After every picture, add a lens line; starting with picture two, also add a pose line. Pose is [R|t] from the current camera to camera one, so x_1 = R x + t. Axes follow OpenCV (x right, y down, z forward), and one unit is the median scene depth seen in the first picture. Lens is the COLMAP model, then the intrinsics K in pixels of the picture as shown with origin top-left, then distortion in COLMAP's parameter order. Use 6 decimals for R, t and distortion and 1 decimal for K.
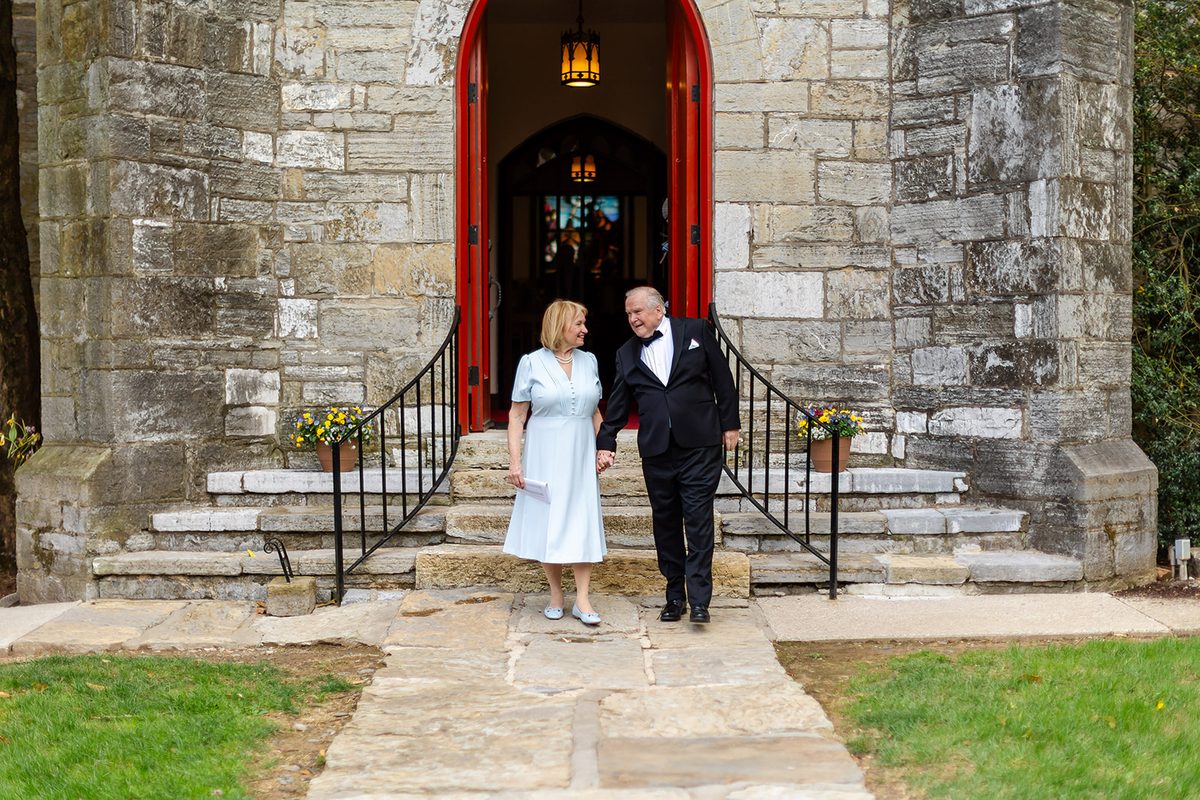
lens RADIAL K [[1515.4, 0, 598.4], [0, 1515.4, 384.3], [0, 0, 1]] dist [0.079872, 0.037986]
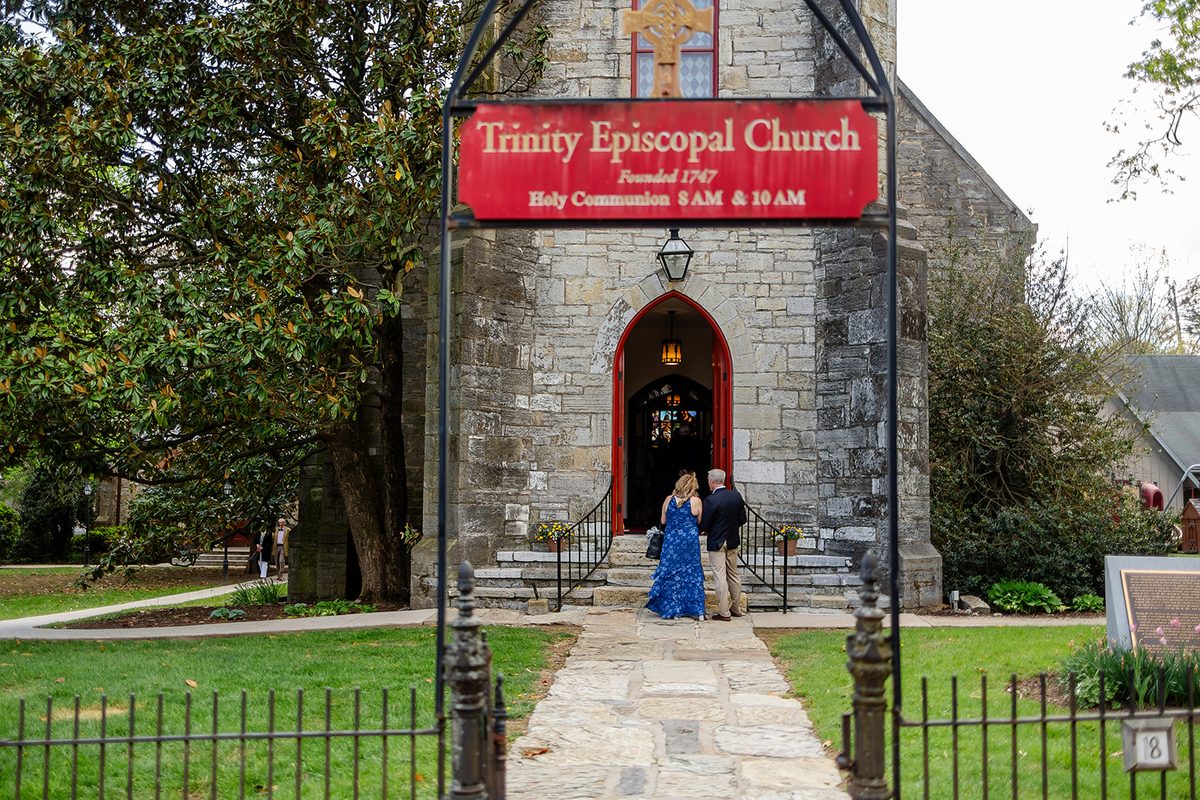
lens RADIAL K [[1515.4, 0, 598.4], [0, 1515.4, 384.3], [0, 0, 1]] dist [0.079872, 0.037986]
pose [[0.997778, 0.007296, -0.066232, 0.028661], [-0.013331, 0.995750, -0.091132, 0.015661], [0.065285, 0.091812, 0.993634, -1.159183]]
